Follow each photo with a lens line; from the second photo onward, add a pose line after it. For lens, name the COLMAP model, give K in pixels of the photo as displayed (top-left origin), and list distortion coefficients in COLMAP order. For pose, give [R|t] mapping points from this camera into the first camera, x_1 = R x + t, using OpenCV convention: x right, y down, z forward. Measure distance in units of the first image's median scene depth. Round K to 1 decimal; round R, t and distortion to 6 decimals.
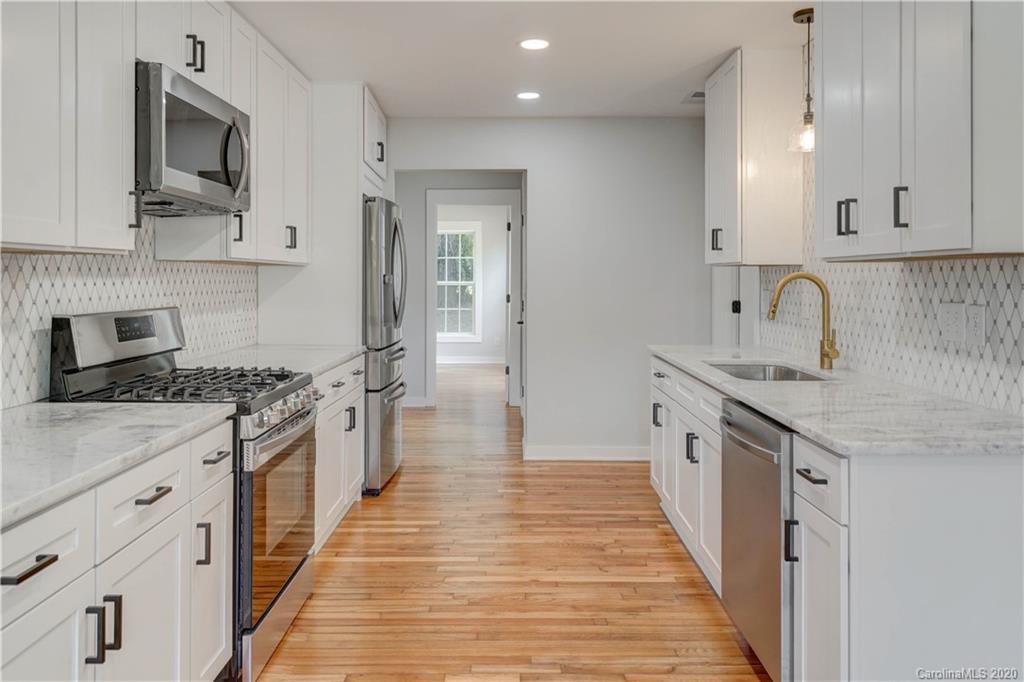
lens RADIAL K [[742.1, 0, 505.3], [0, 742.1, 279.3], [0, 0, 1]] dist [0.005242, -0.003343]
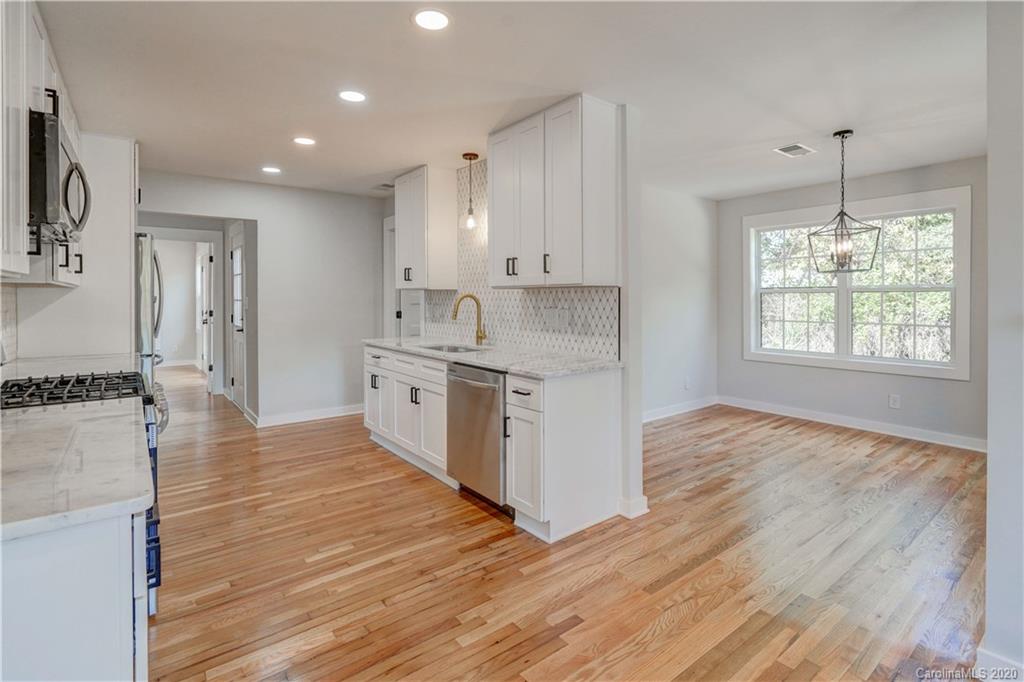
lens RADIAL K [[497.6, 0, 506.7], [0, 497.6, 299.7], [0, 0, 1]] dist [-0.002482, 0.000231]
pose [[0.793142, -0.005985, 0.609008, -0.294741], [0.004497, 0.999982, 0.003971, 0.000459], [-0.609021, -0.000411, 0.793154, -0.047642]]
